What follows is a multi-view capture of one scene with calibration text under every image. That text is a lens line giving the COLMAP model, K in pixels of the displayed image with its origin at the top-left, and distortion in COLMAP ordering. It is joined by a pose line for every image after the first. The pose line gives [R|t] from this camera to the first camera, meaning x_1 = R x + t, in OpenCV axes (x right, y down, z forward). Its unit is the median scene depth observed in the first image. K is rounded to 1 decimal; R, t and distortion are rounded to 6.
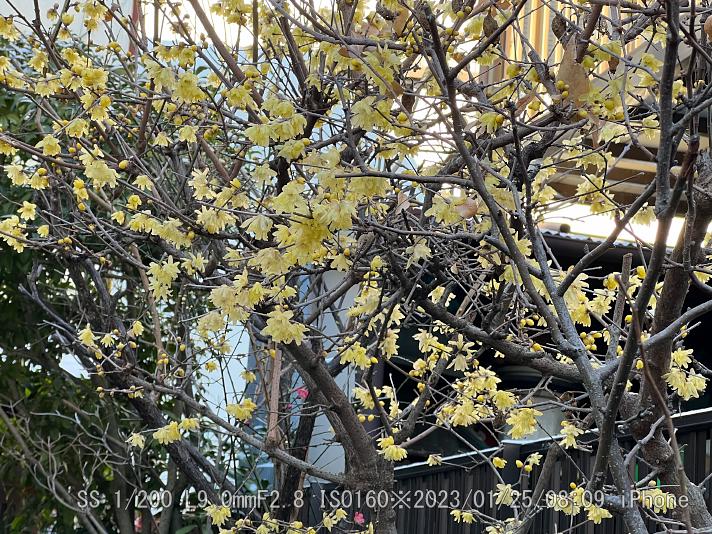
lens RADIAL K [[1593.5, 0, 353.8], [0, 1593.5, 247.7], [0, 0, 1]] dist [-0.040181, 3.224729]
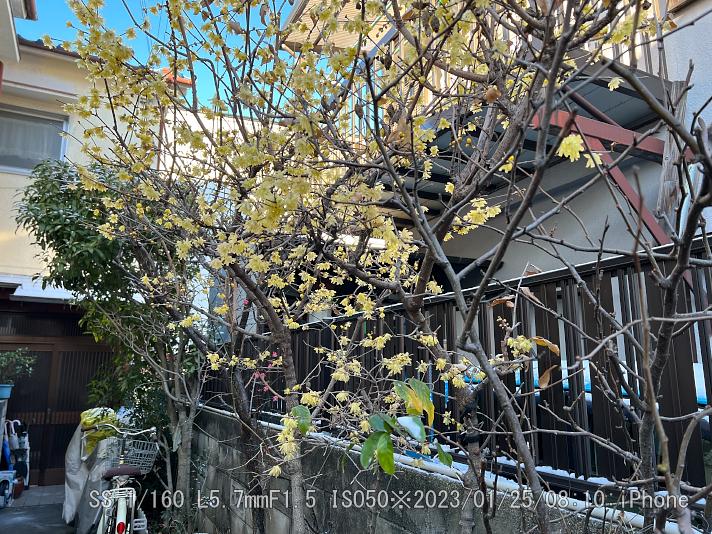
lens RADIAL K [[531.5, 0, 356.0], [0, 531.5, 267.0], [0, 0, 1]] dist [0.075721, -0.071650]
pose [[0.976972, -0.029845, 0.211269, -0.045305], [0.024689, 0.999330, 0.027003, 0.028108], [-0.211934, -0.021165, 0.977055, 0.248578]]
